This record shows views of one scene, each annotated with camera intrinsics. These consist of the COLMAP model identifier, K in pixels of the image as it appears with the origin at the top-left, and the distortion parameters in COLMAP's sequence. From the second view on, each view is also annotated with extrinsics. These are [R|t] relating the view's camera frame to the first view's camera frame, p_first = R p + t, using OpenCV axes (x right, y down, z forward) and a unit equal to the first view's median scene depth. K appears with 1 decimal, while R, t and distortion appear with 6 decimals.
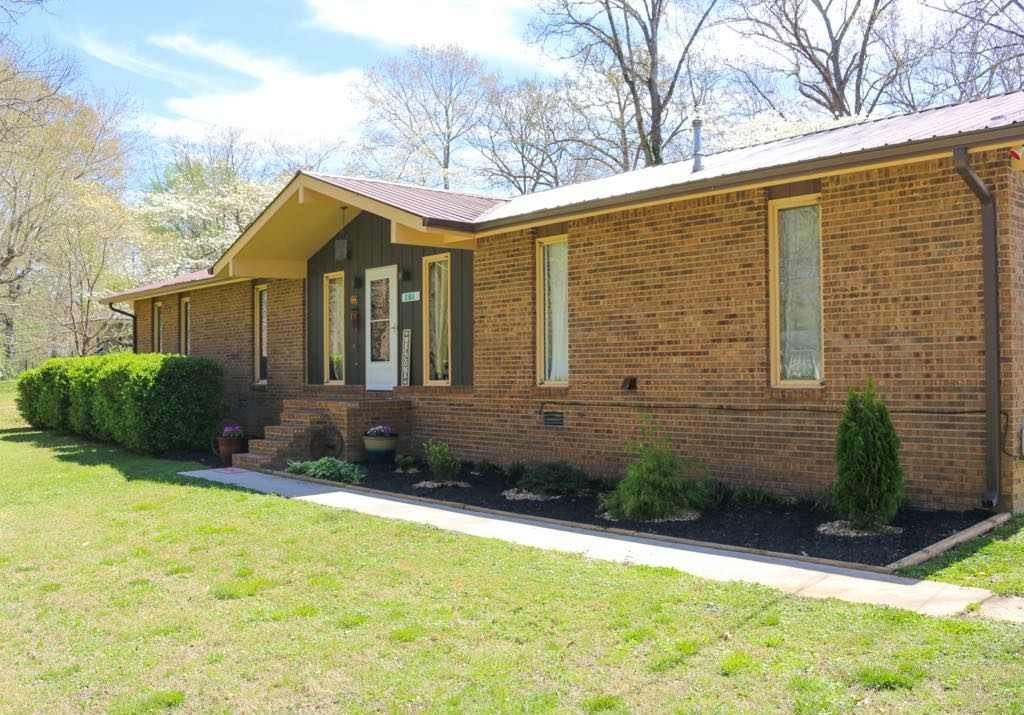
lens RADIAL K [[878.0, 0, 512.0], [0, 878.0, 357.5], [0, 0, 1]] dist [-0.008574, -0.002000]
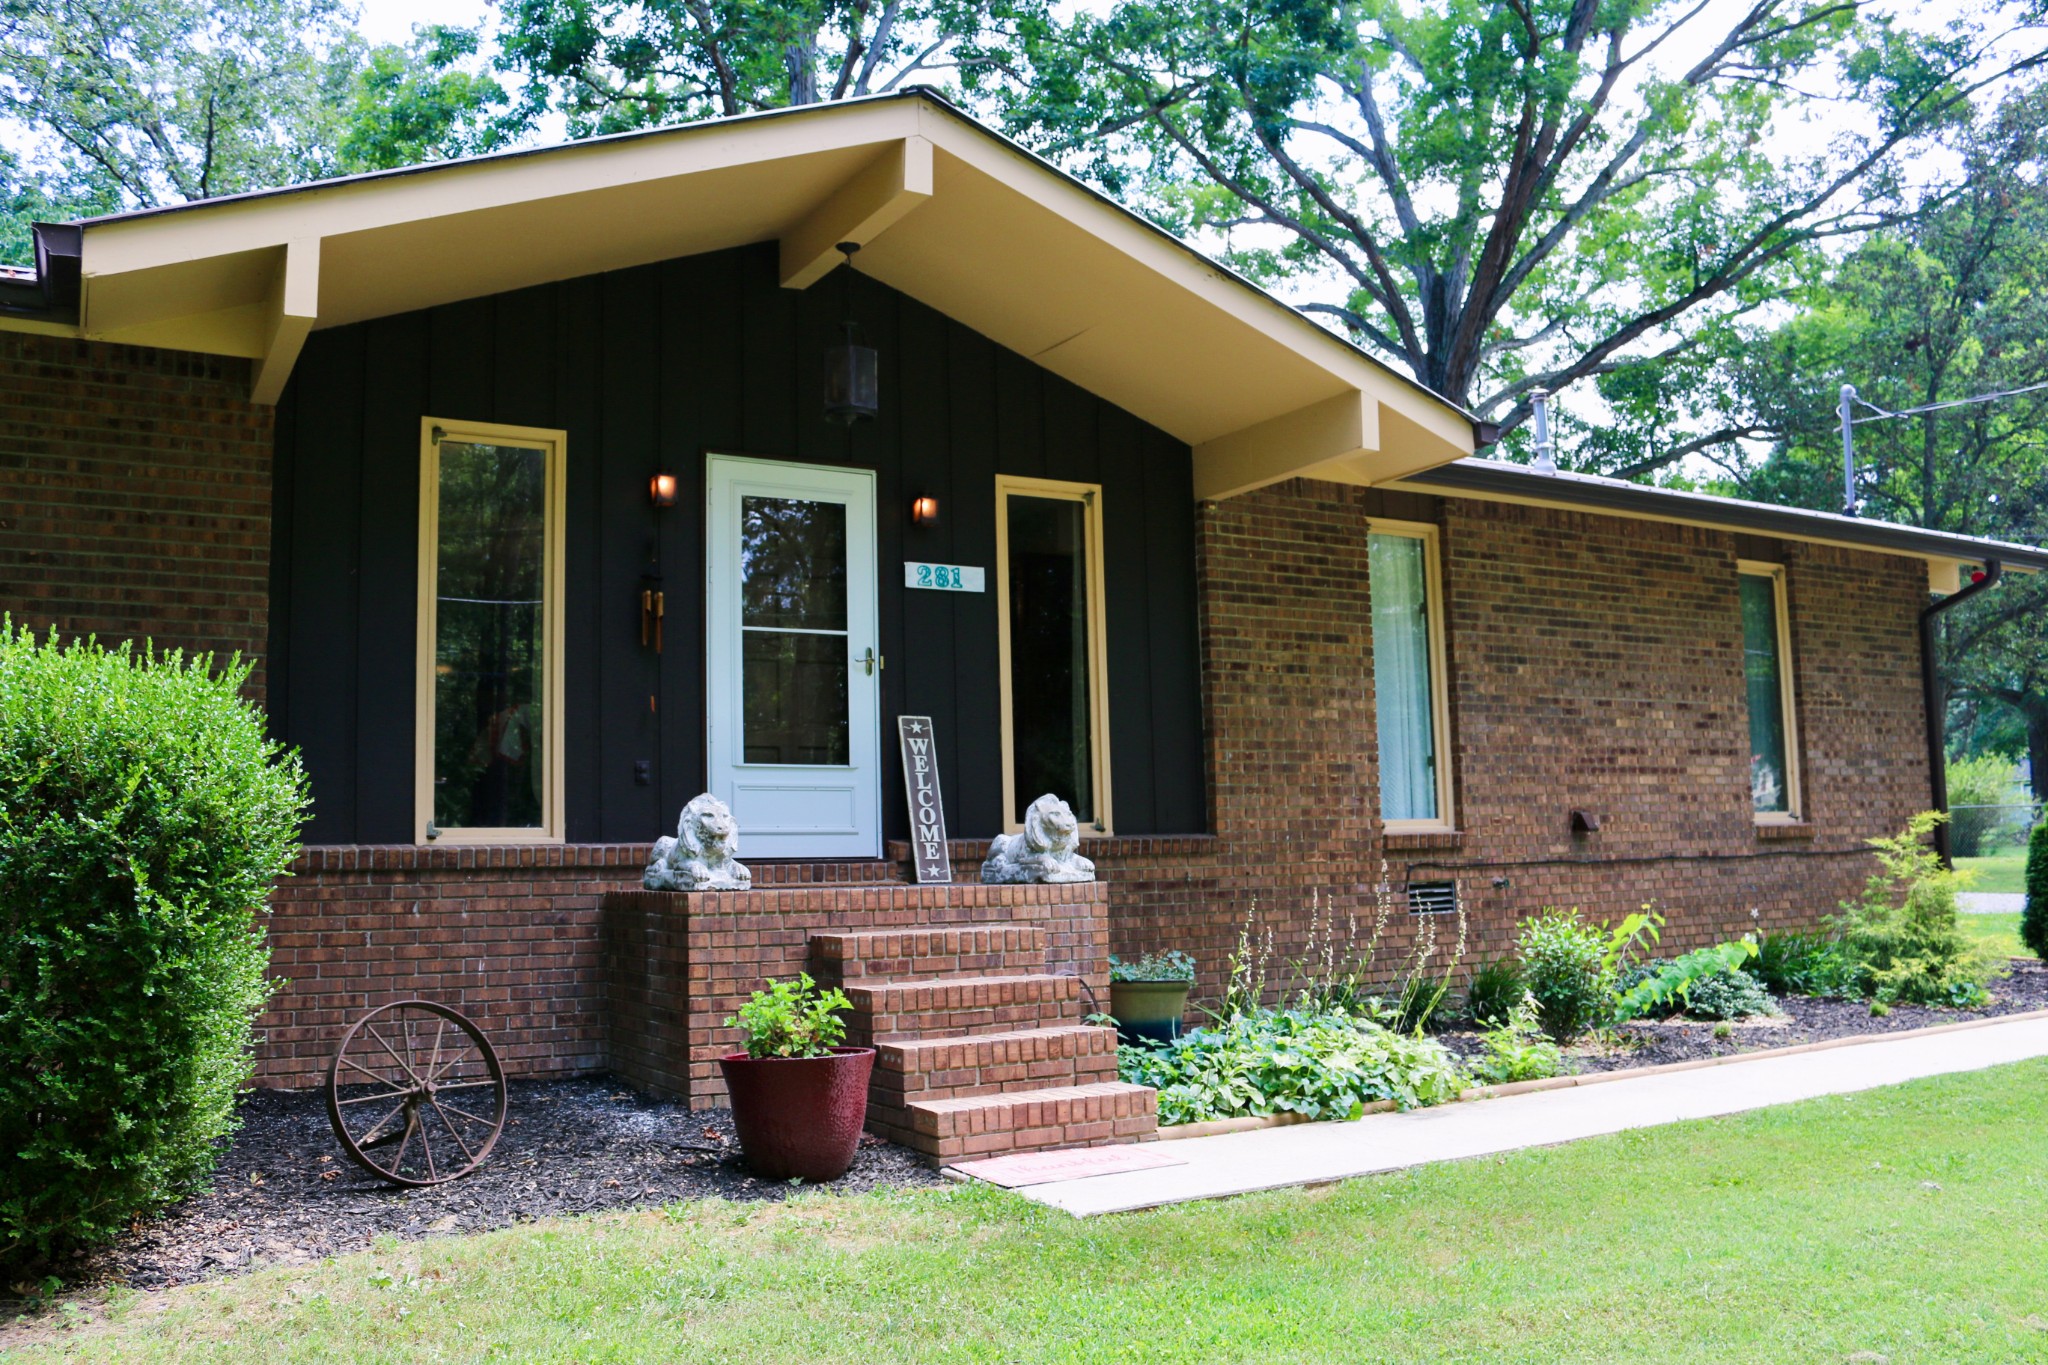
lens RADIAL K [[1697.4, 0, 1024.0], [0, 1697.4, 682.5], [0, 0, 1]] dist [-0.167728, 0.148080]
pose [[0.242249, 0.107818, 0.964205, -0.986514], [0.002626, 0.993730, -0.111780, 0.059981], [-0.970211, 0.029611, 0.240447, 1.087689]]
